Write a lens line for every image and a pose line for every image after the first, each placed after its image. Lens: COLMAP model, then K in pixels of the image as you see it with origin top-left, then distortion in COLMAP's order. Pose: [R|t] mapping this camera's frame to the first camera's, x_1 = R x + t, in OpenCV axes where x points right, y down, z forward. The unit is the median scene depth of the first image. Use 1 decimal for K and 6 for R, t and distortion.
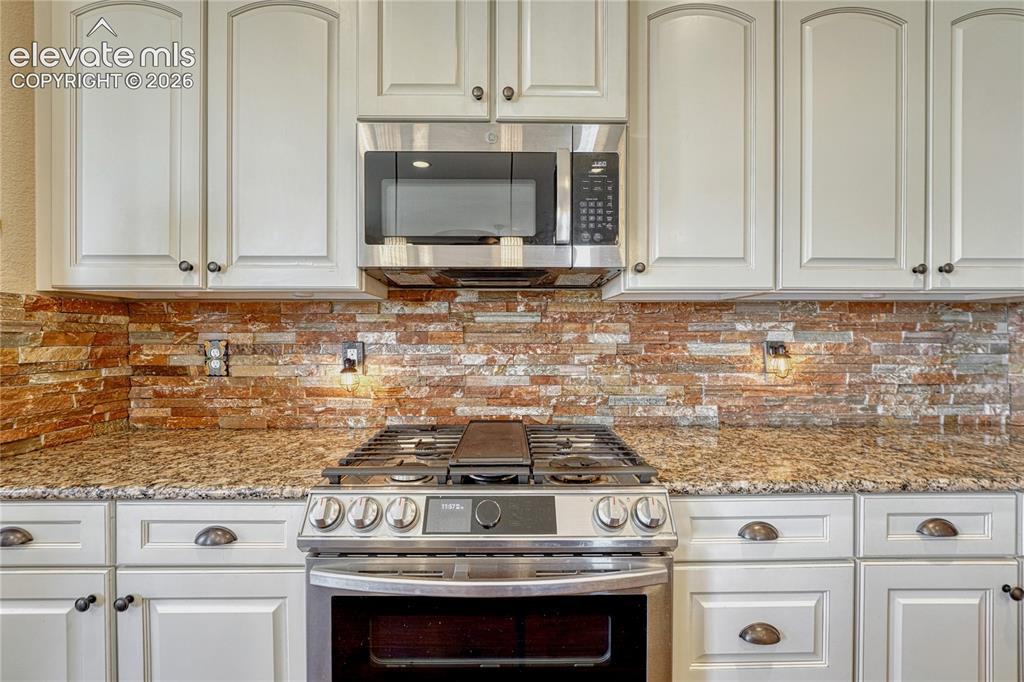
lens RADIAL K [[441.4, 0, 512.0], [0, 441.4, 341.0], [0, 0, 1]] dist [-0.009435, 0.001180]
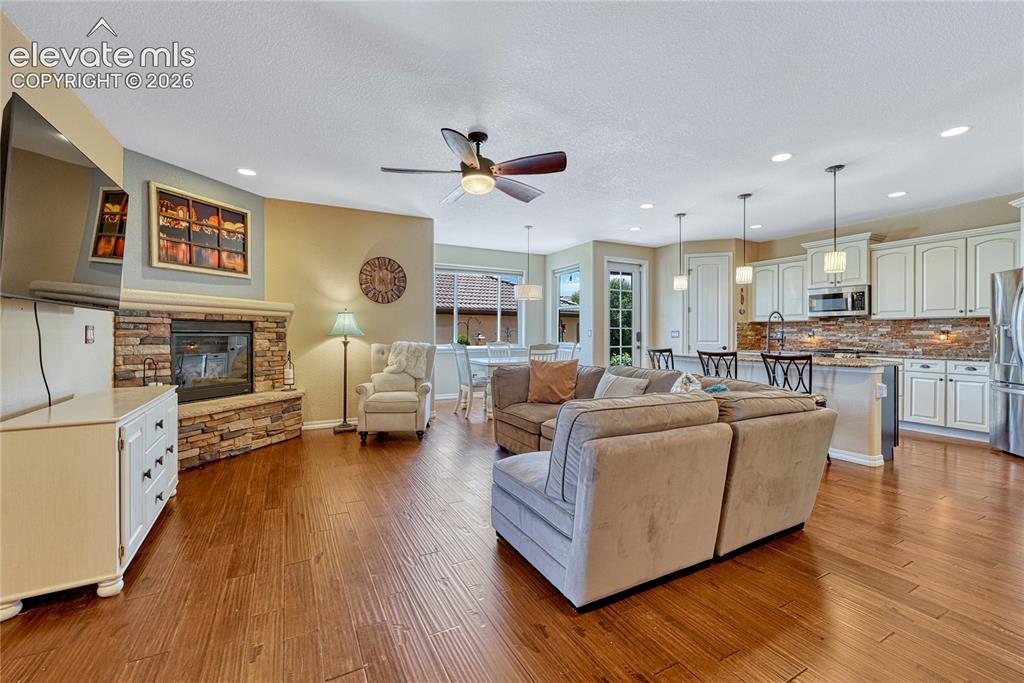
lens RADIAL K [[428.3, 0, 513.9], [0, 428.3, 334.5], [0, 0, 1]] dist [-0.008898, 0.000227]
pose [[0.459506, 0.002570, -0.888171, 2.013640], [-0.007697, 0.999970, -0.001089, 0.063537], [0.888142, 0.007336, 0.459512, -3.504246]]
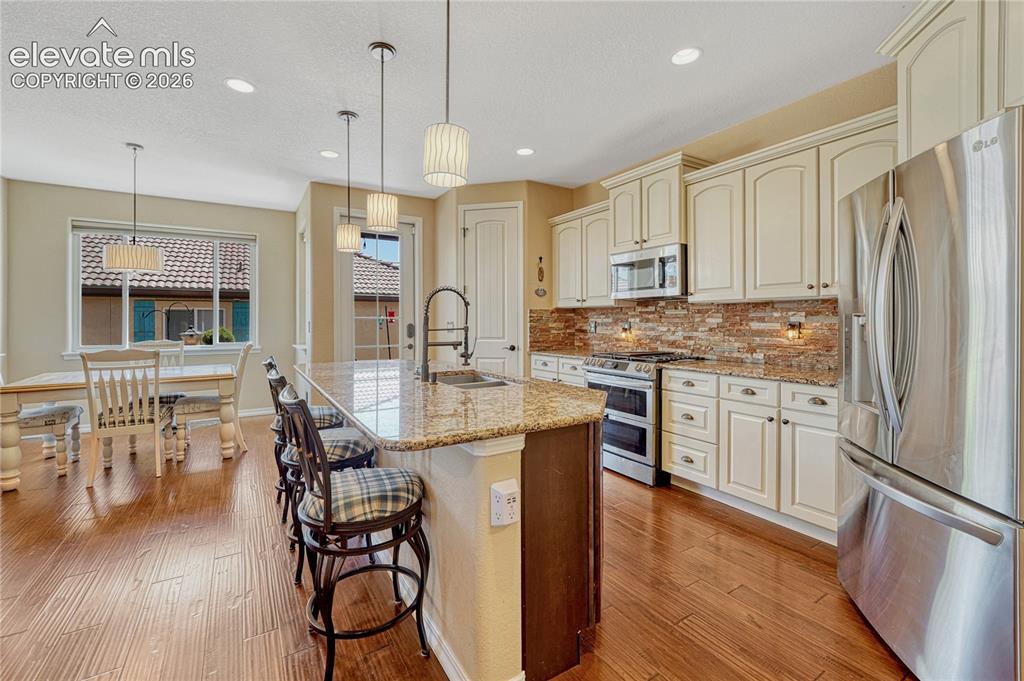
lens RADIAL K [[434.5, 0, 513.9], [0, 434.5, 321.5], [0, 0, 1]] dist [-0.009862, 0.000293]
pose [[0.522477, 0.000790, -0.852653, 1.583293], [-0.000941, 0.999999, 0.000350, -0.000183], [0.852653, 0.000620, 0.522478, -1.022421]]
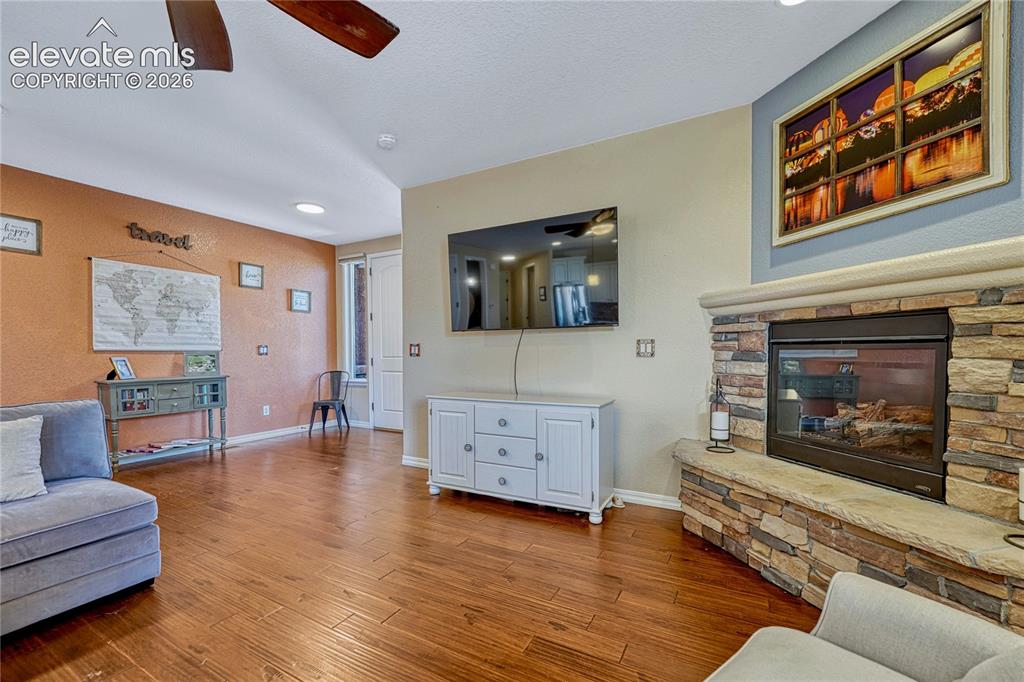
lens RADIAL K [[432.9, 0, 507.9], [0, 432.9, 361.5], [0, 0, 1]] dist [-0.006922, 0.000532]
pose [[-0.863816, -0.005250, 0.503780, -1.004522], [0.011042, 0.999508, 0.029348, 0.072469], [-0.503686, 0.030914, -0.863333, -2.263841]]
